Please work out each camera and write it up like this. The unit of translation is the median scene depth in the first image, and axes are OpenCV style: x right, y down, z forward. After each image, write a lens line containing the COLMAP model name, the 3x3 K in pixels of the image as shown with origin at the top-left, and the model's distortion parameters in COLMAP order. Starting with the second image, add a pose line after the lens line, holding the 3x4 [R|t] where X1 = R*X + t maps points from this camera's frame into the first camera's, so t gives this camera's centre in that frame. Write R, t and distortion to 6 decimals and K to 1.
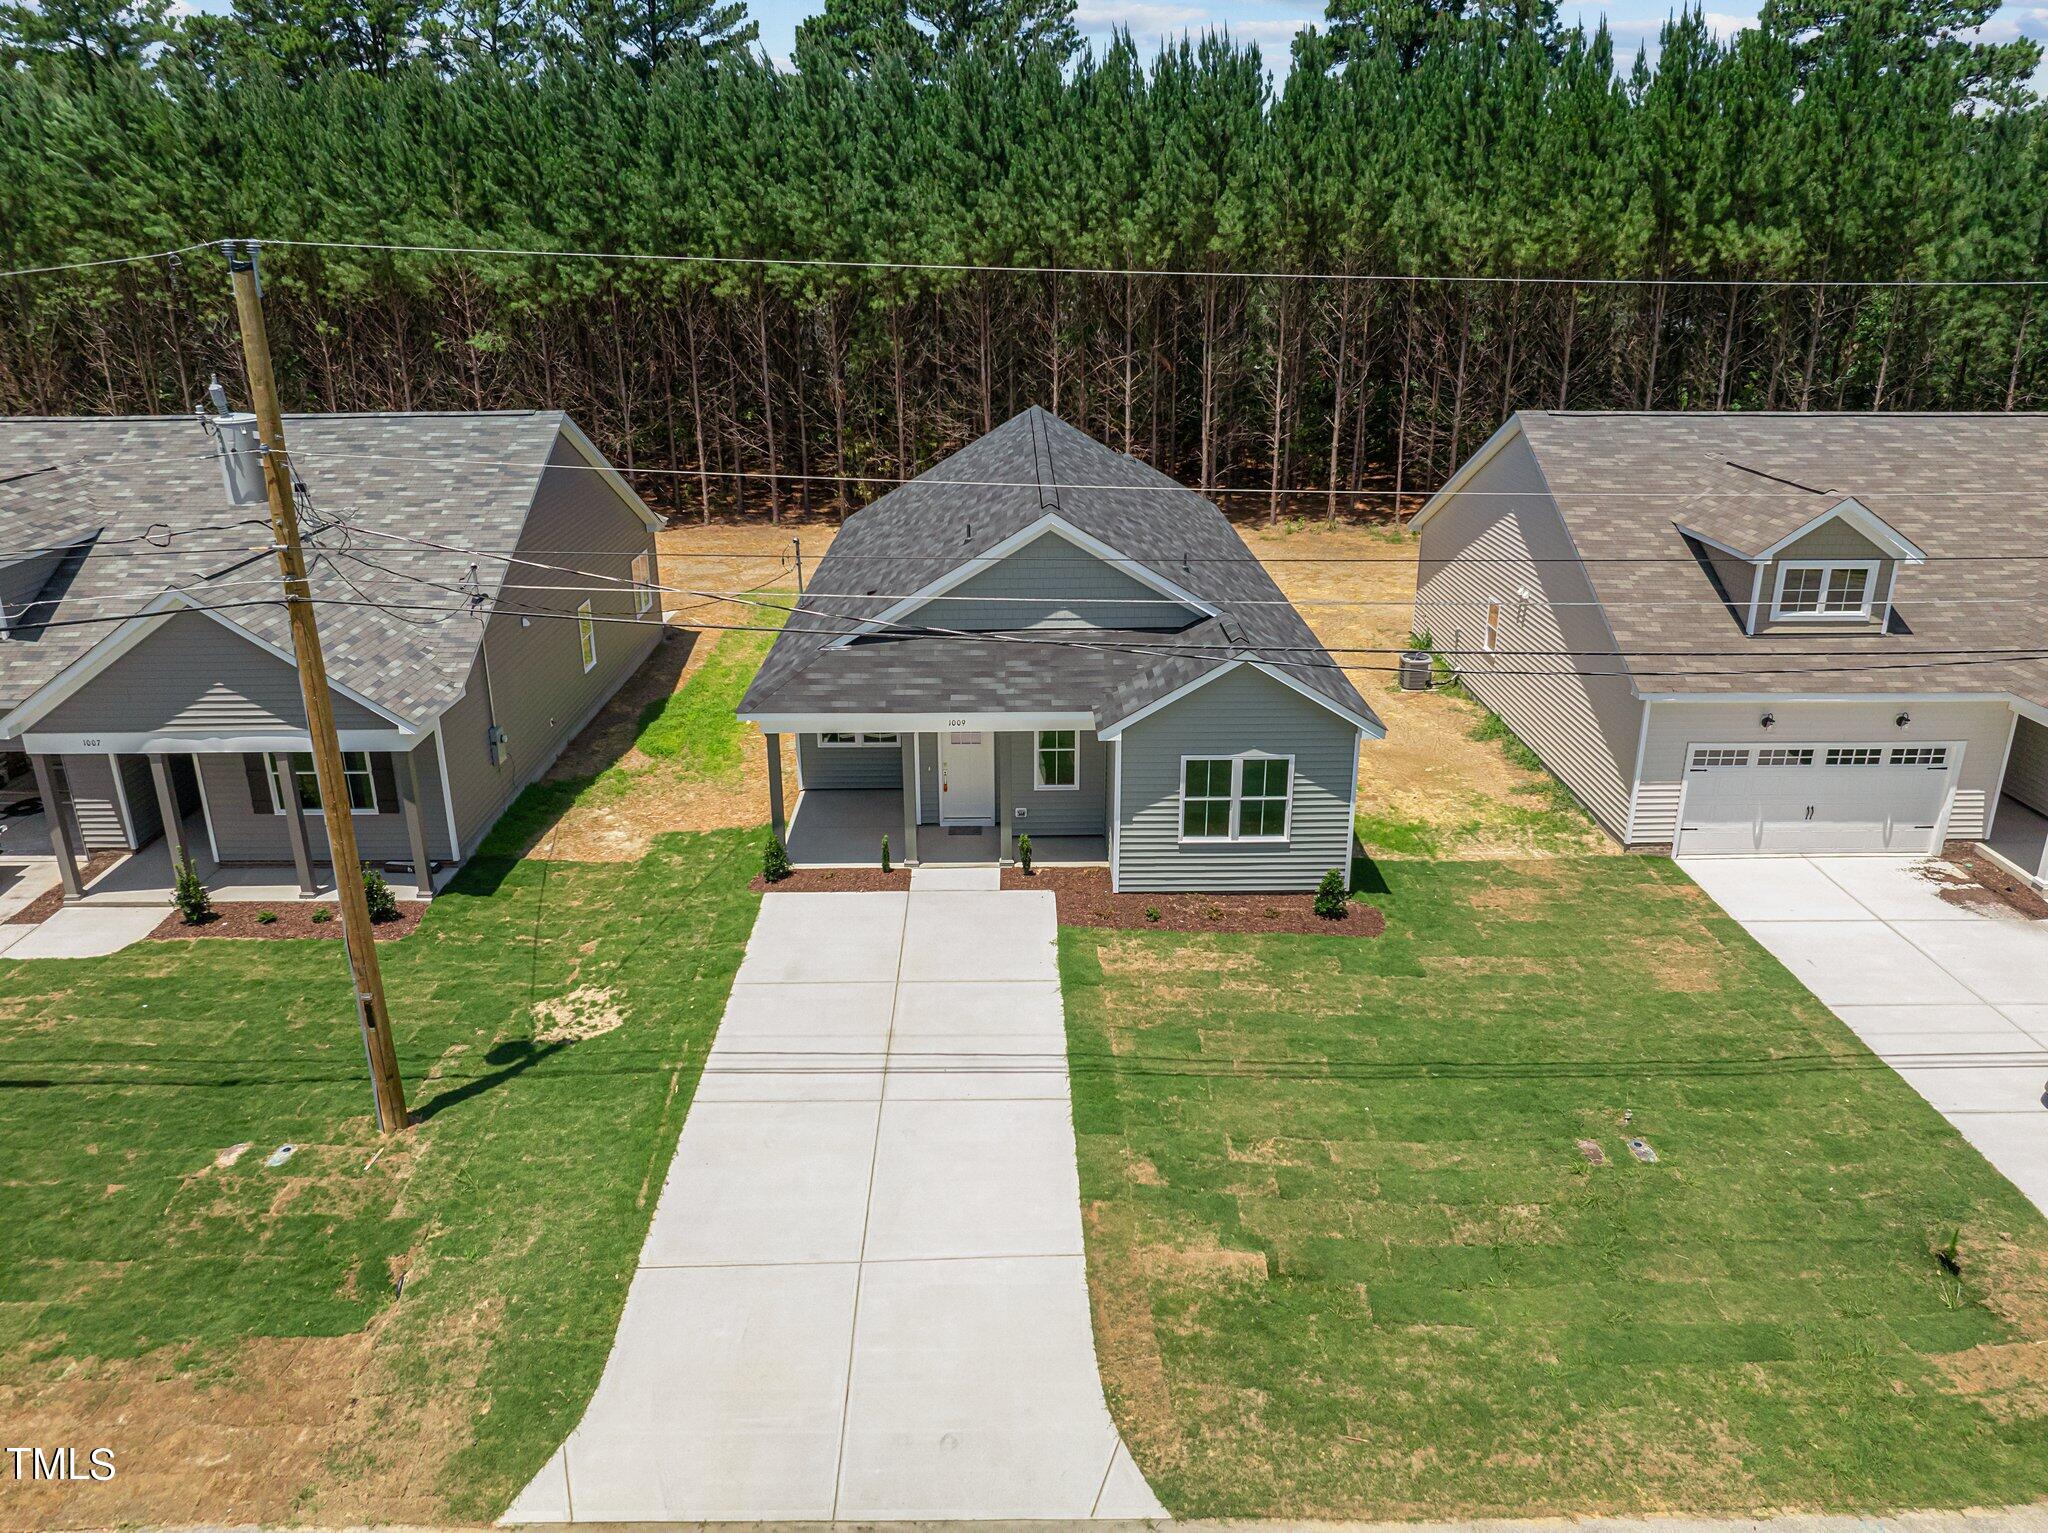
lens RADIAL K [[1439.4, 0, 1034.0], [0, 1439.4, 765.4], [0, 0, 1]] dist [-0.033724, -0.006291]
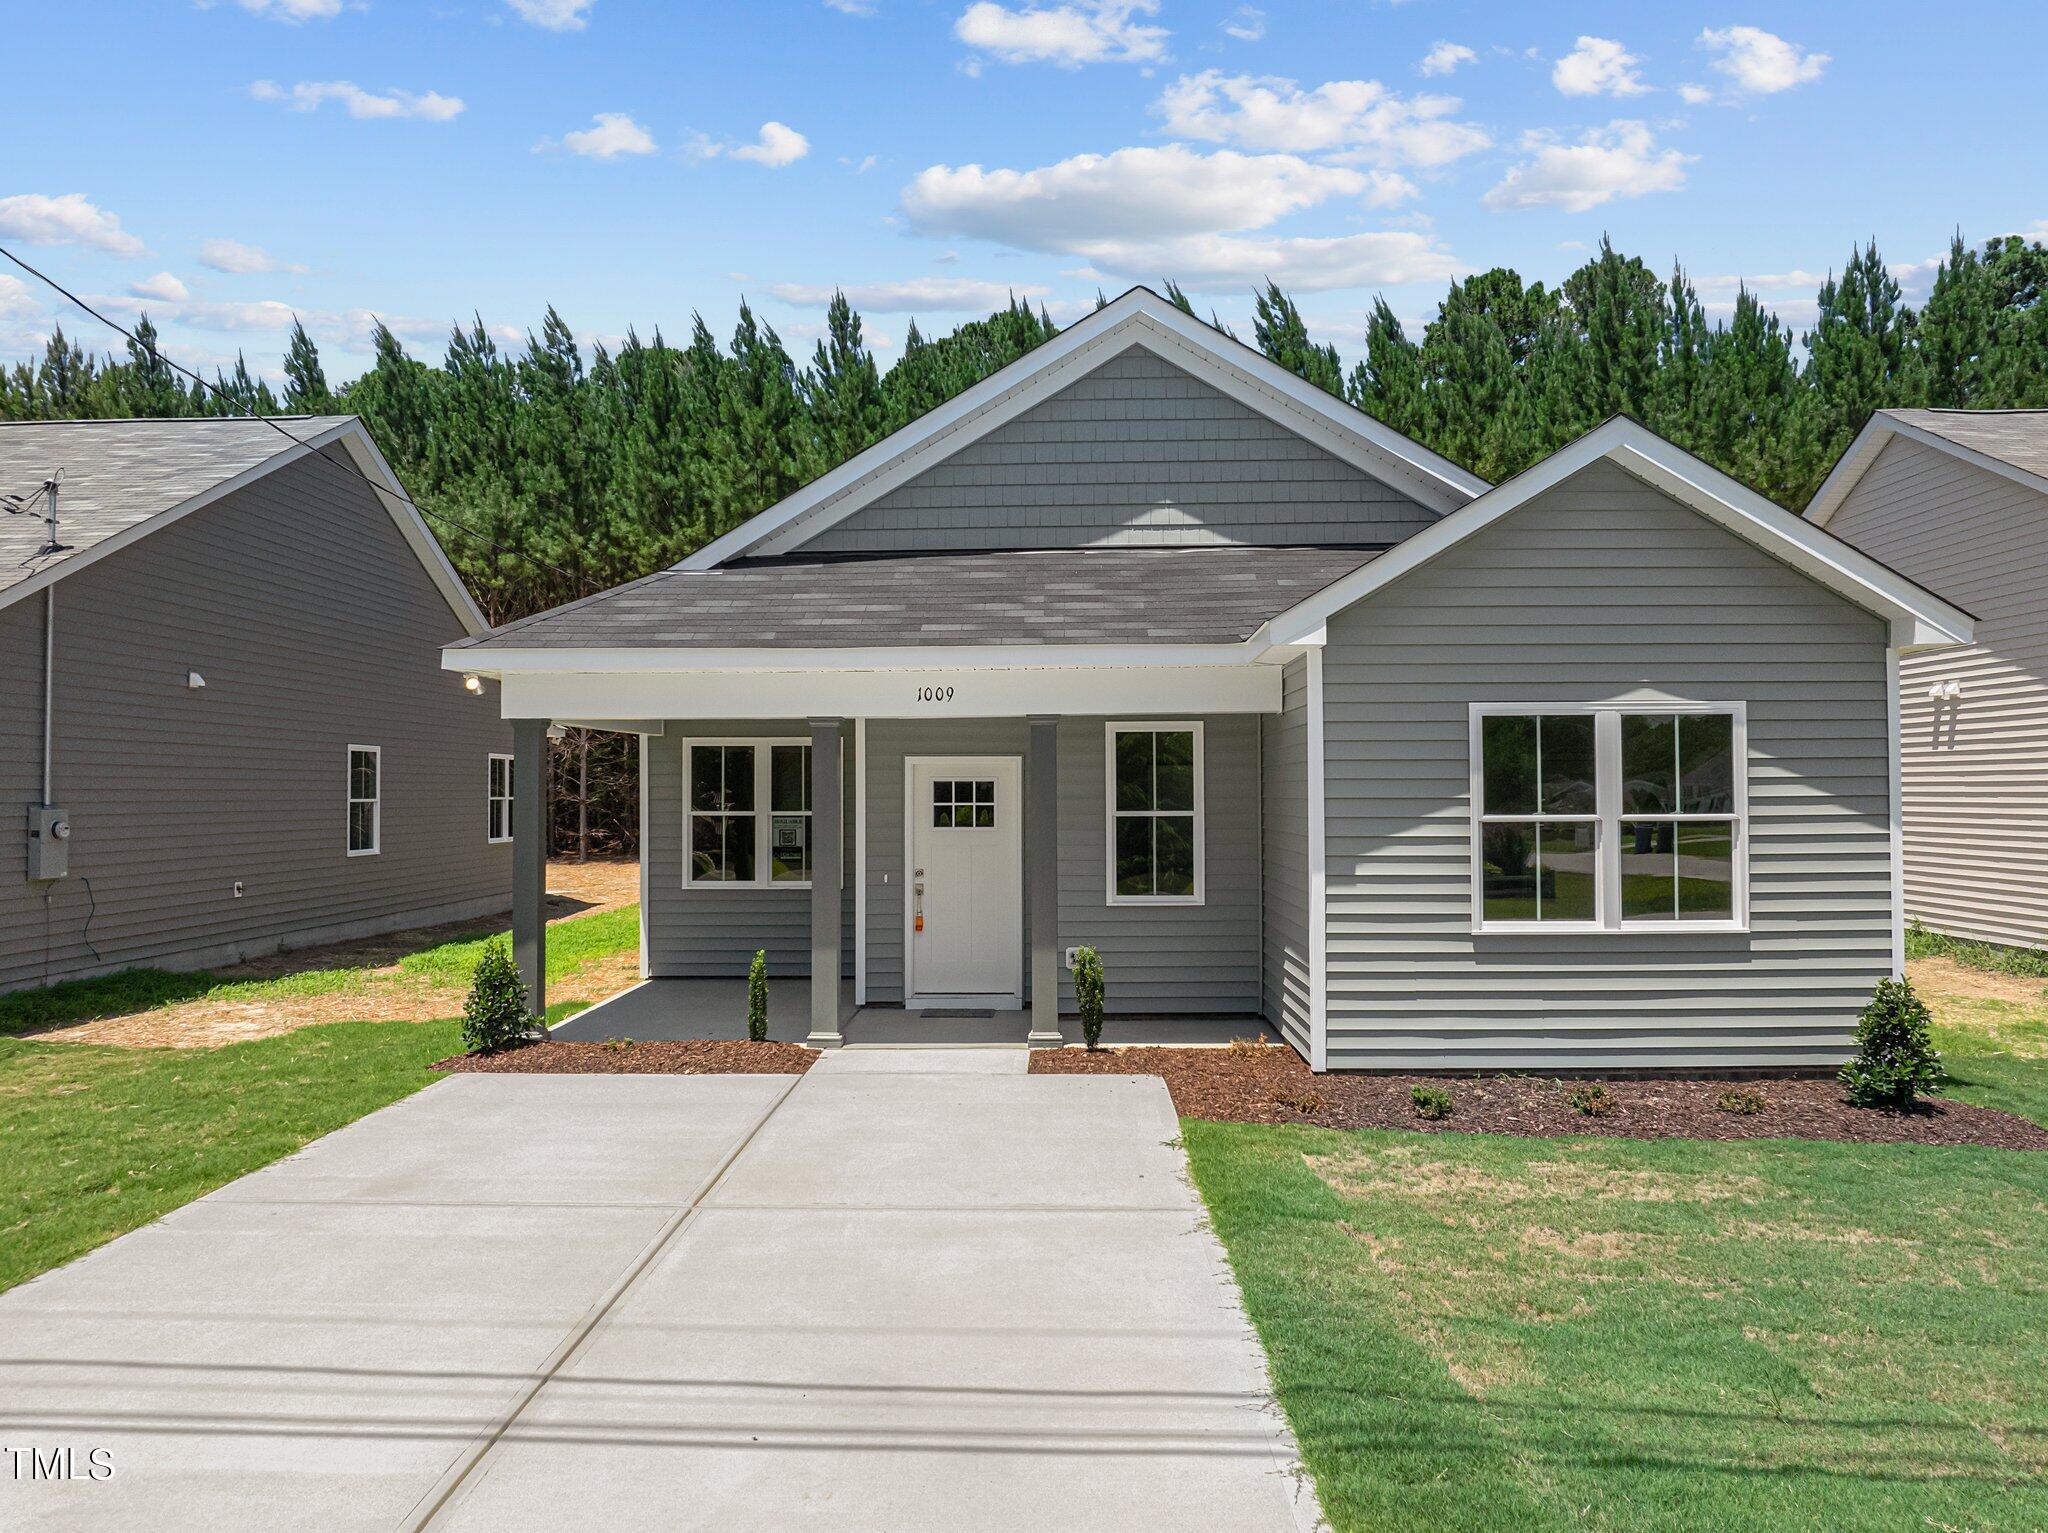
lens RADIAL K [[1451.2, 0, 1021.7], [0, 1451.2, 762.1], [0, 0, 1]] dist [-0.038938, -0.000756]
pose [[0.999090, -0.003394, -0.042511, -0.007669], [-0.012193, 0.932481, -0.361014, 0.158797], [0.040866, 0.361204, 0.931591, 0.614188]]
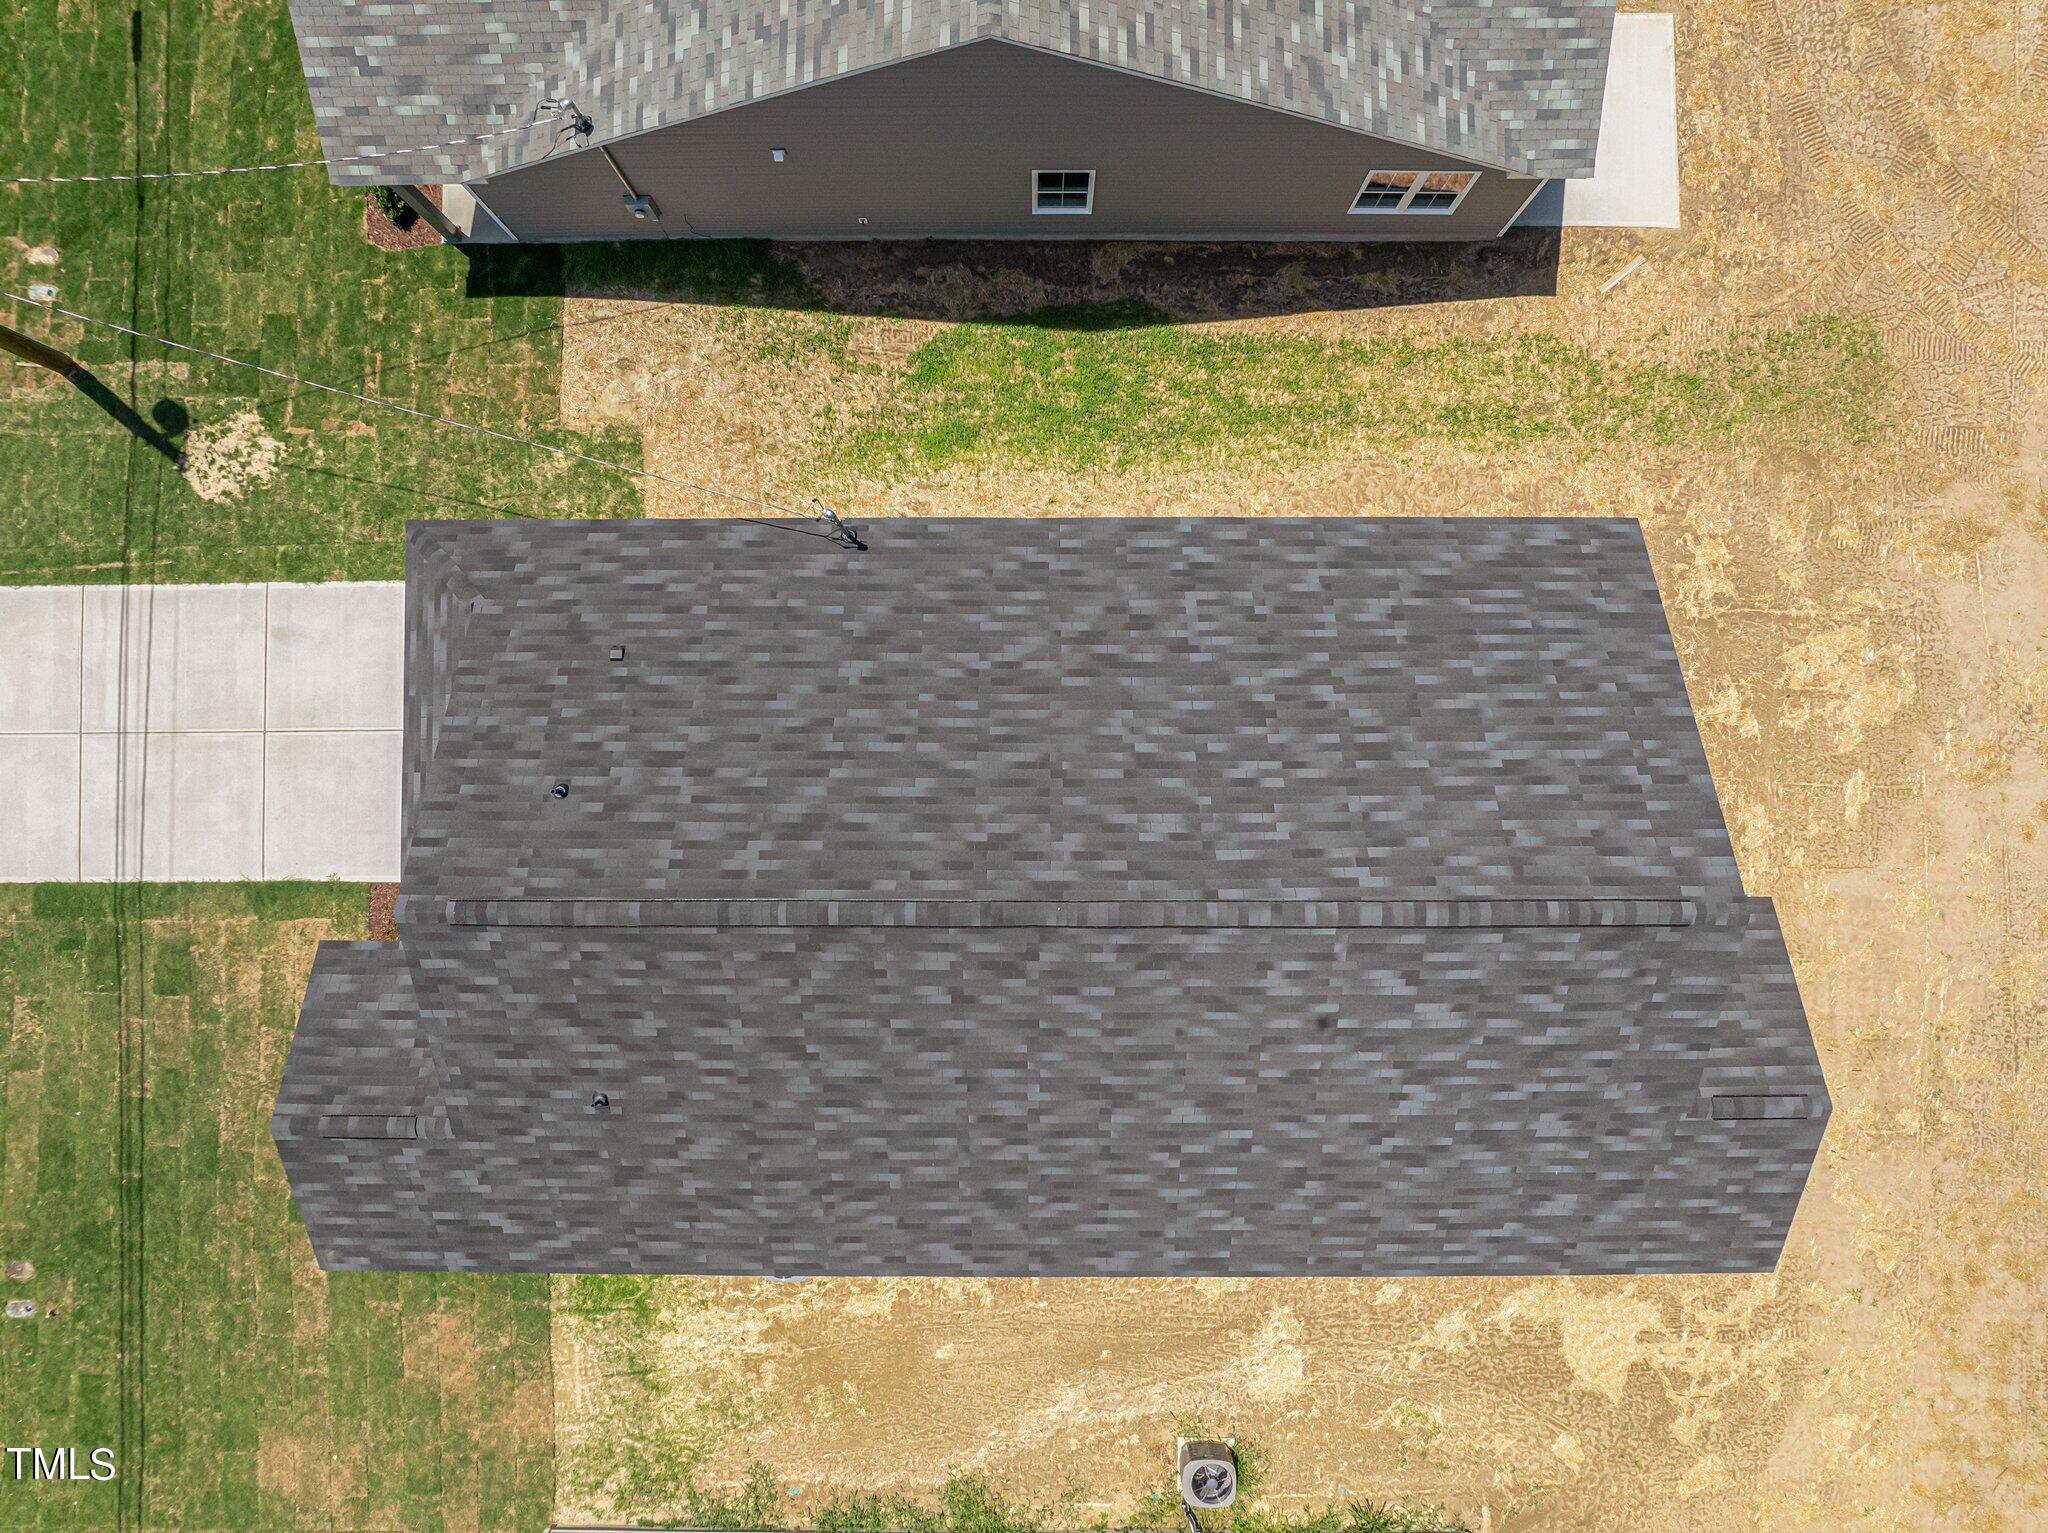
lens RADIAL K [[1425.4, 0, 1026.5], [0, 1425.4, 758.8], [0, 0, 1]] dist [-0.028942, 0.008046]
pose [[-0.014338, 0.999696, -0.020080, -0.055973], [-0.333862, 0.014143, 0.942516, -0.972475], [0.942513, 0.020218, 0.333558, 1.089888]]
